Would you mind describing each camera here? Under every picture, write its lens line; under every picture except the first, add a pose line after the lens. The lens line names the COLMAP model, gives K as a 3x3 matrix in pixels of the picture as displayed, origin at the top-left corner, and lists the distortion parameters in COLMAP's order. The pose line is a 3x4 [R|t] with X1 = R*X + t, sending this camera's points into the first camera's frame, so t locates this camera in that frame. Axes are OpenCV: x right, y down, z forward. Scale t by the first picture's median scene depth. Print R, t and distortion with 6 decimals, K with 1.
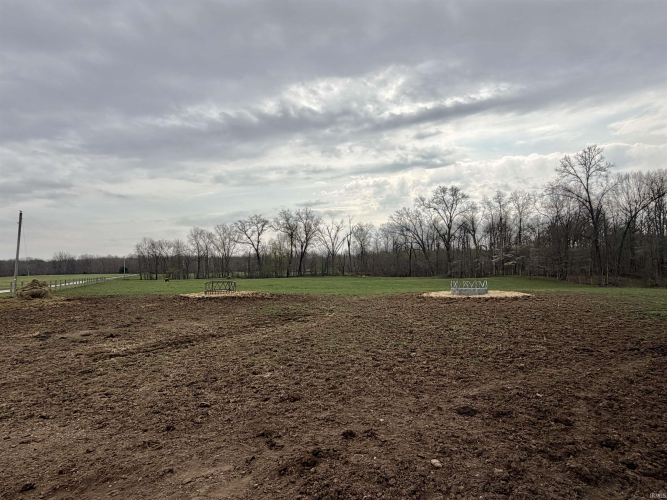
lens RADIAL K [[357.3, 0, 333.5], [0, 357.3, 250.0], [0, 0, 1]] dist [-0.001641, -0.001153]
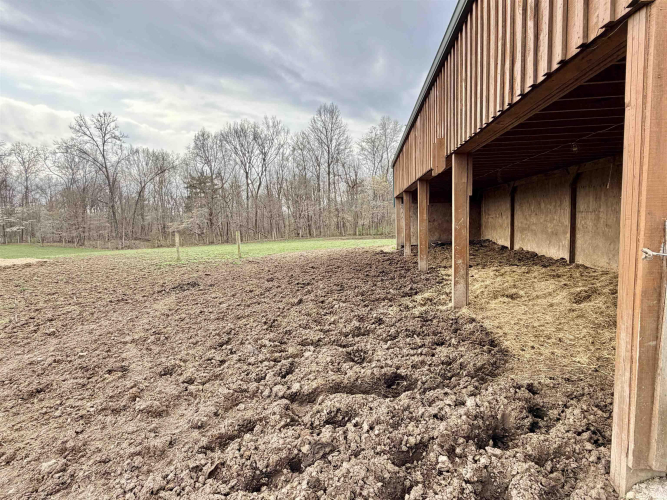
lens RADIAL K [[357.3, 0, 333.5], [0, 357.3, 250.0], [0, 0, 1]] dist [-0.001641, -0.001153]
pose [[0.371563, -0.058767, 0.926546, 0.002191], [-0.026944, 0.996892, 0.074034, 0.005804], [-0.928017, -0.052473, 0.368825, 0.010612]]
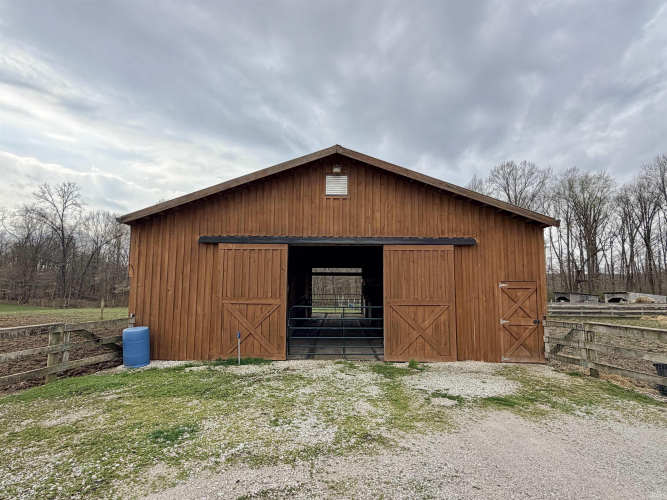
lens RADIAL K [[357.3, 0, 333.5], [0, 357.3, 250.0], [0, 0, 1]] dist [-0.001641, -0.001153]
pose [[0.283504, 0.122491, 0.951116, -0.079131], [-0.060814, 0.992109, -0.109643, -0.007001], [-0.957041, -0.026757, 0.288716, -0.111330]]
